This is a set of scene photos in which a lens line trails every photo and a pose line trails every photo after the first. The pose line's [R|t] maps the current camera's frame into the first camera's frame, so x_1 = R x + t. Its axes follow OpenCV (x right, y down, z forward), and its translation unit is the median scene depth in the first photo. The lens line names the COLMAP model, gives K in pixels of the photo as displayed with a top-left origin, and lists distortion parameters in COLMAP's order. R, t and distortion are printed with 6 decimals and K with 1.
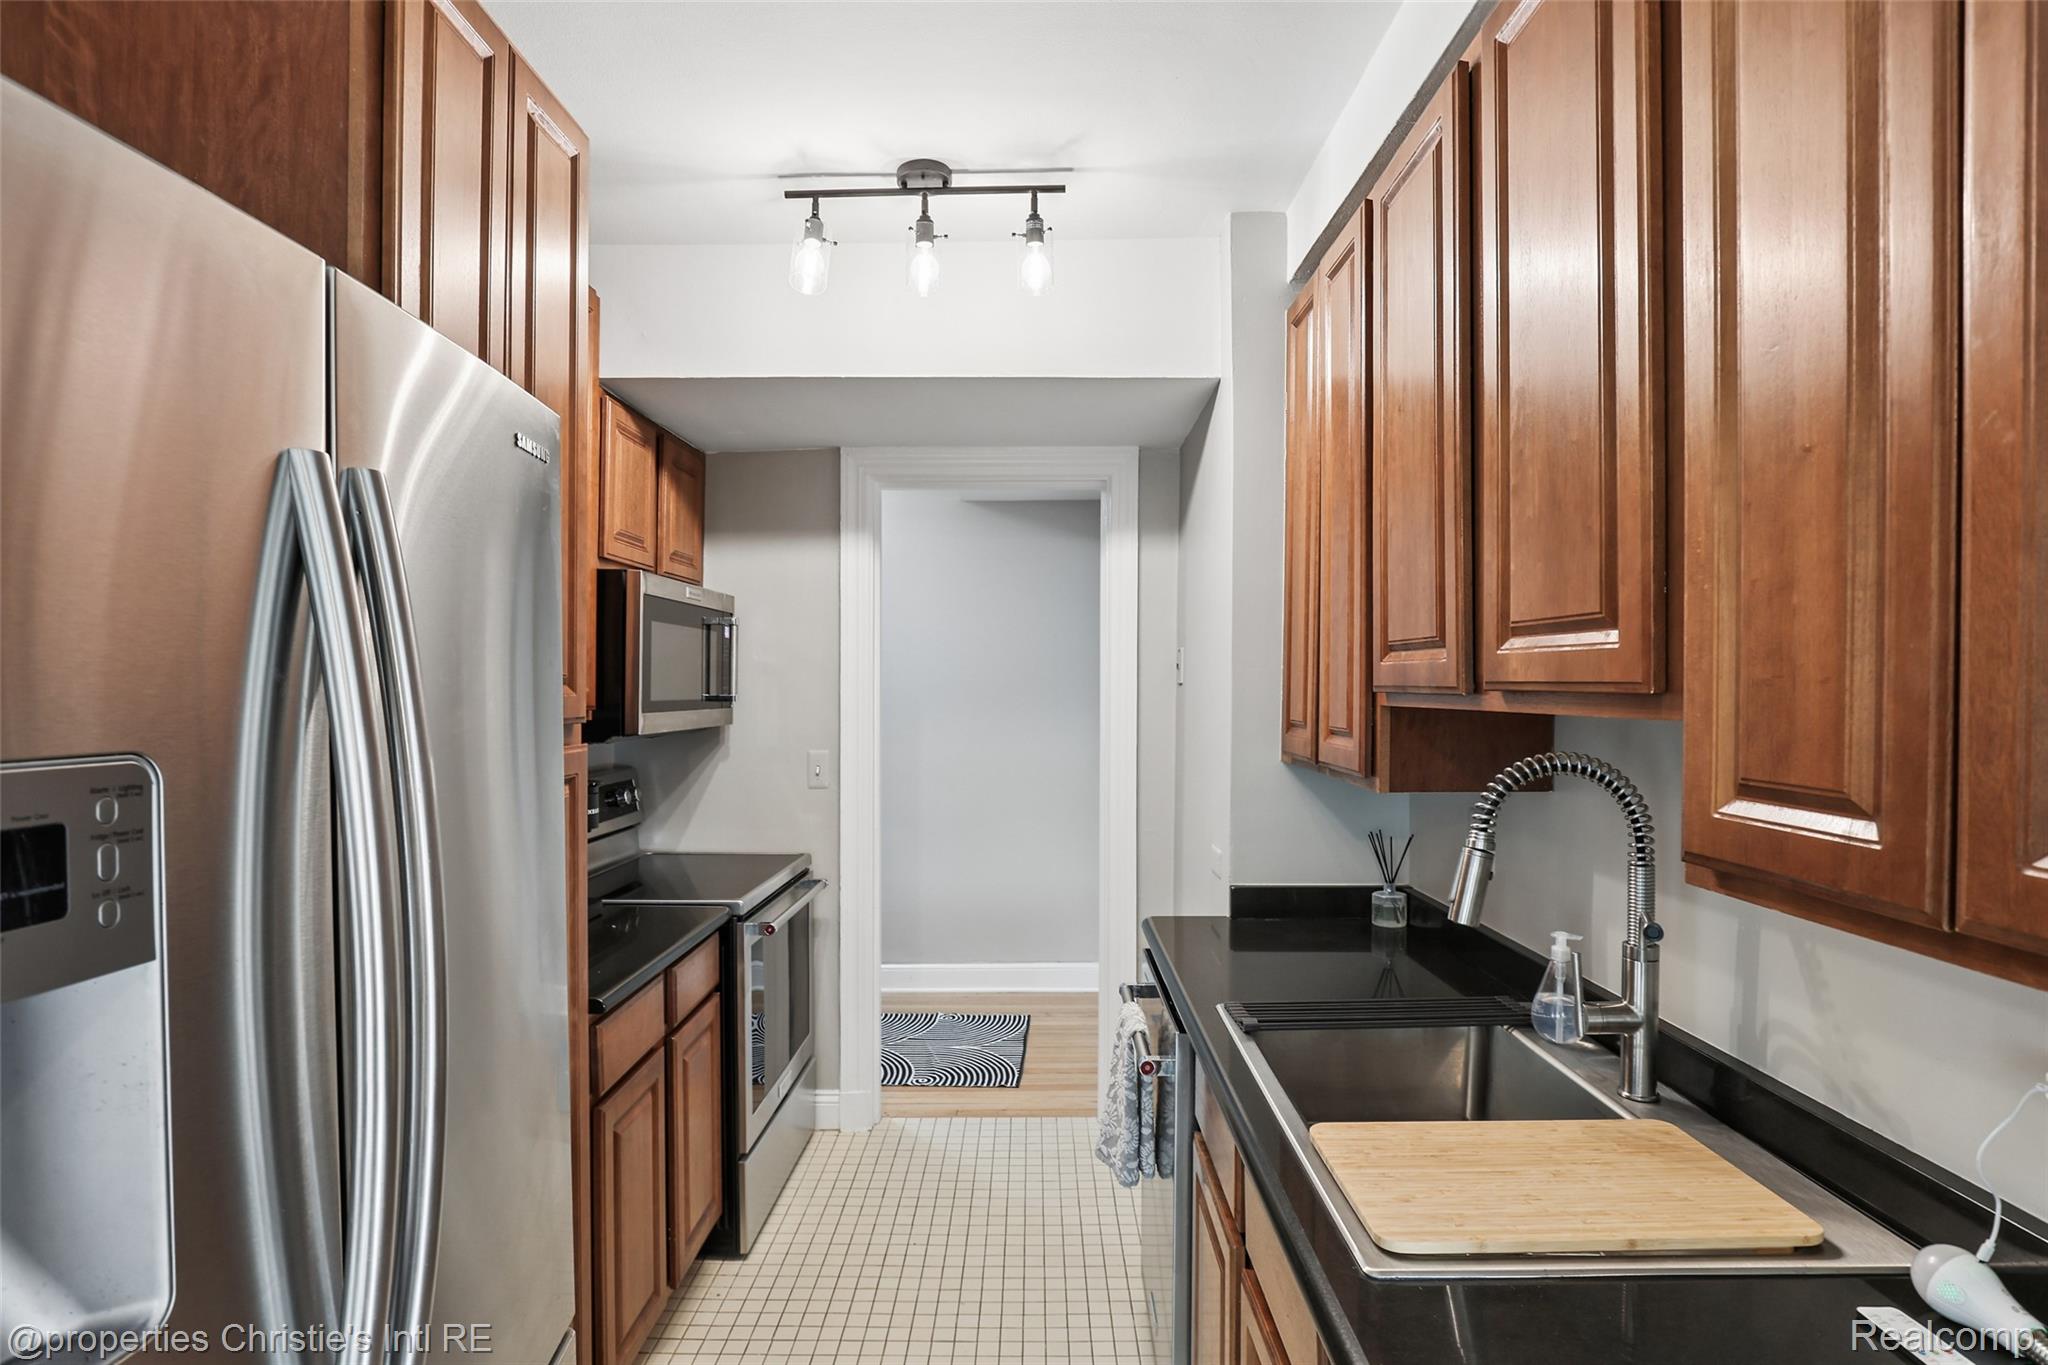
lens RADIAL K [[1080.5, 0, 1022.3], [0, 1080.5, 694.9], [0, 0, 1]] dist [-0.019895, 0.001683]
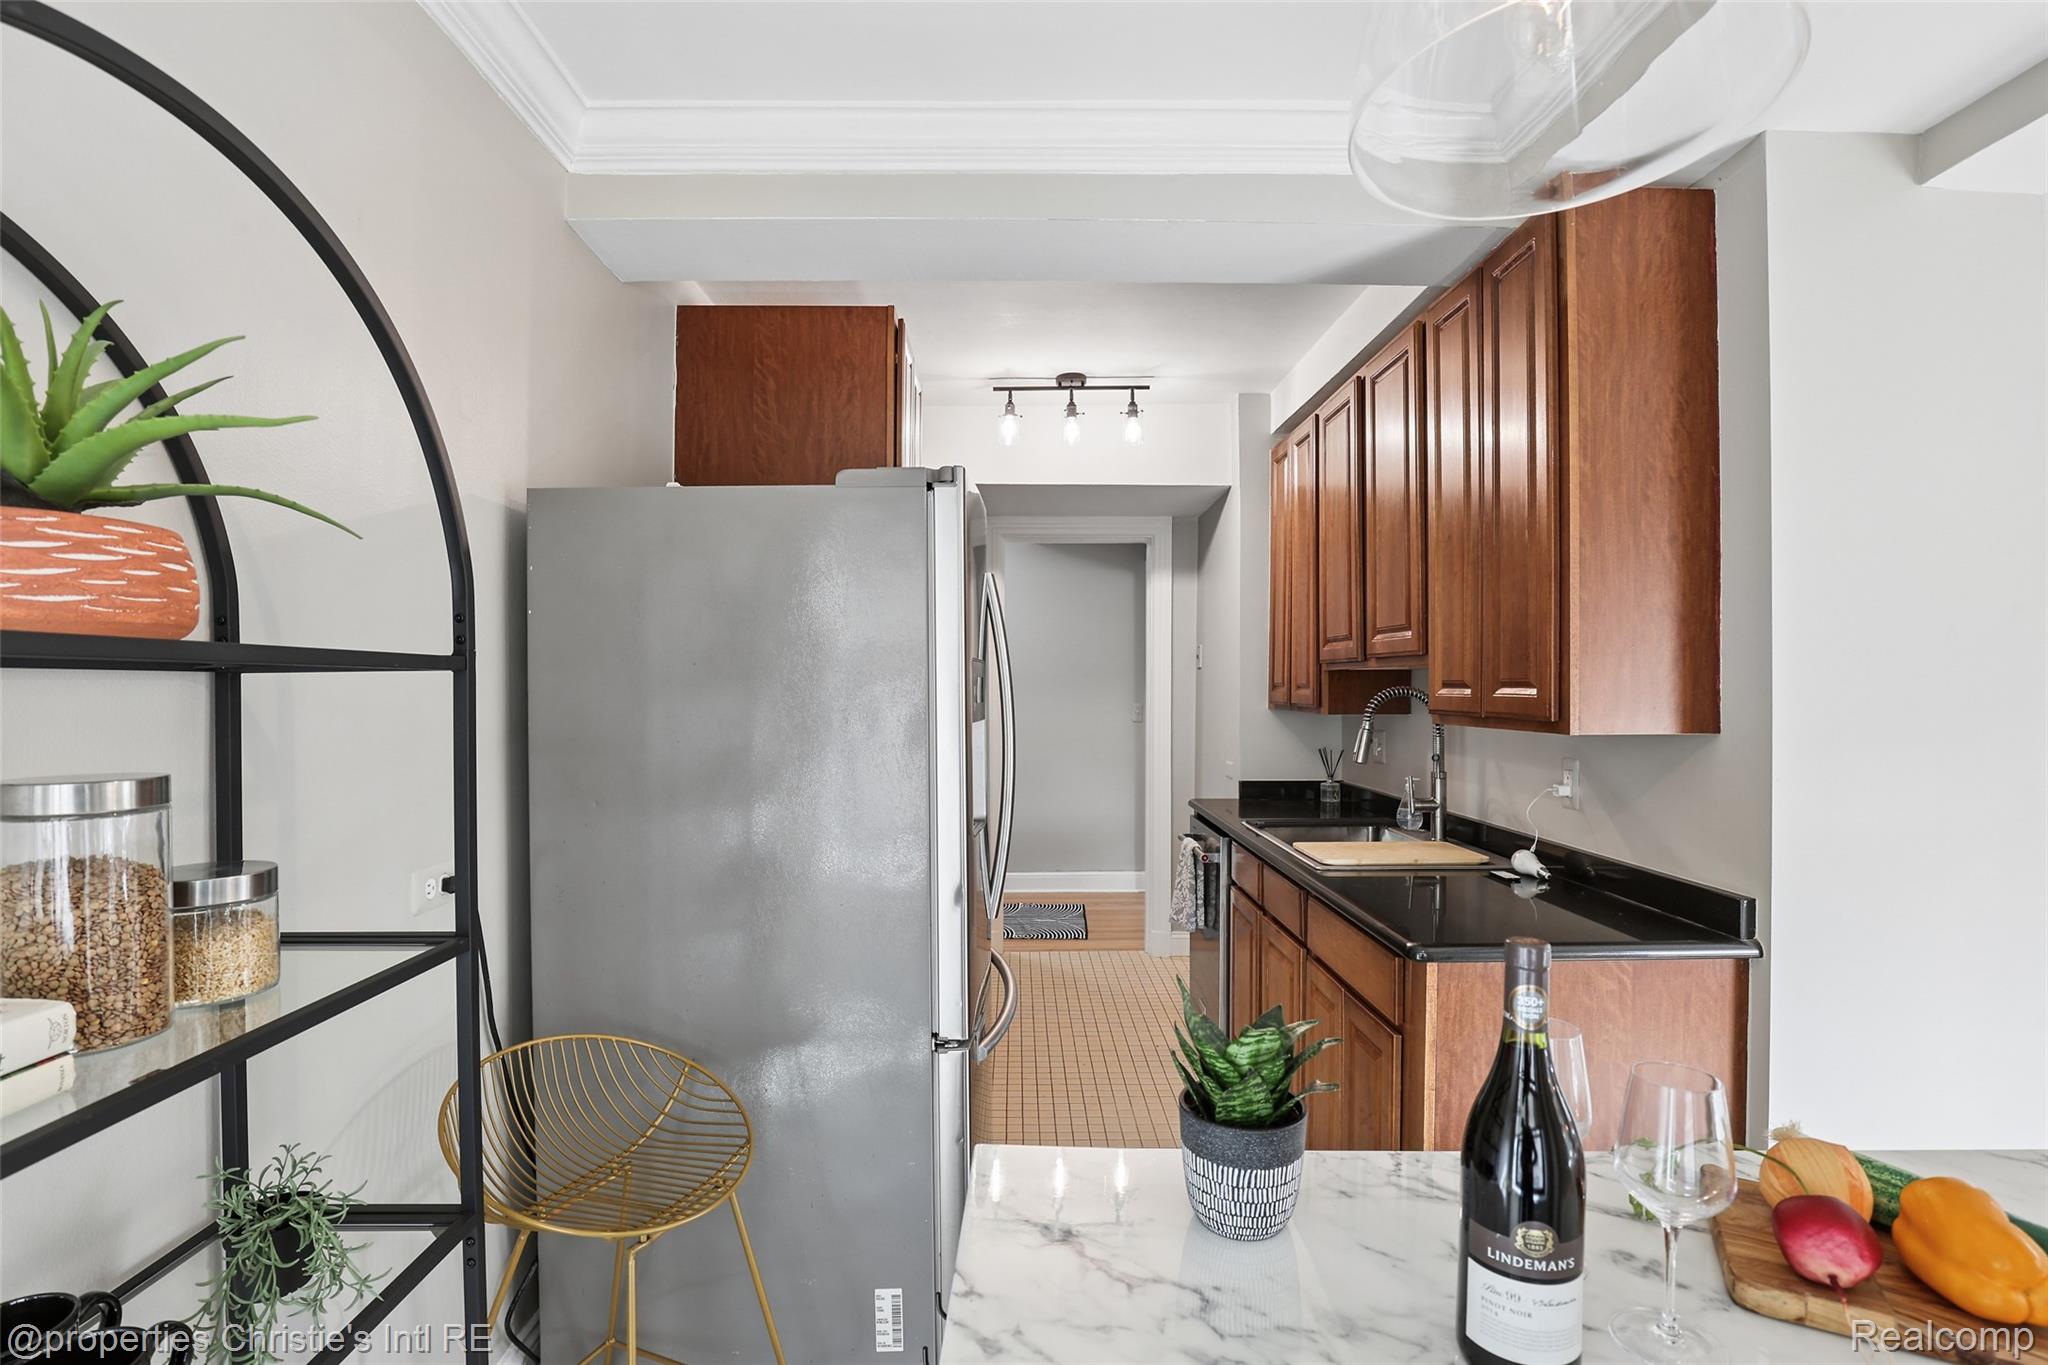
lens RADIAL K [[986.5, 0, 1024.0], [0, 986.5, 682.5], [0, 0, 1]] dist [-0.026776, 0.000346]
pose [[0.999846, 0.001331, 0.017513, -0.202417], [-0.001080, 0.999897, -0.014345, 0.047338], [-0.017531, 0.014324, 0.999744, -0.647117]]
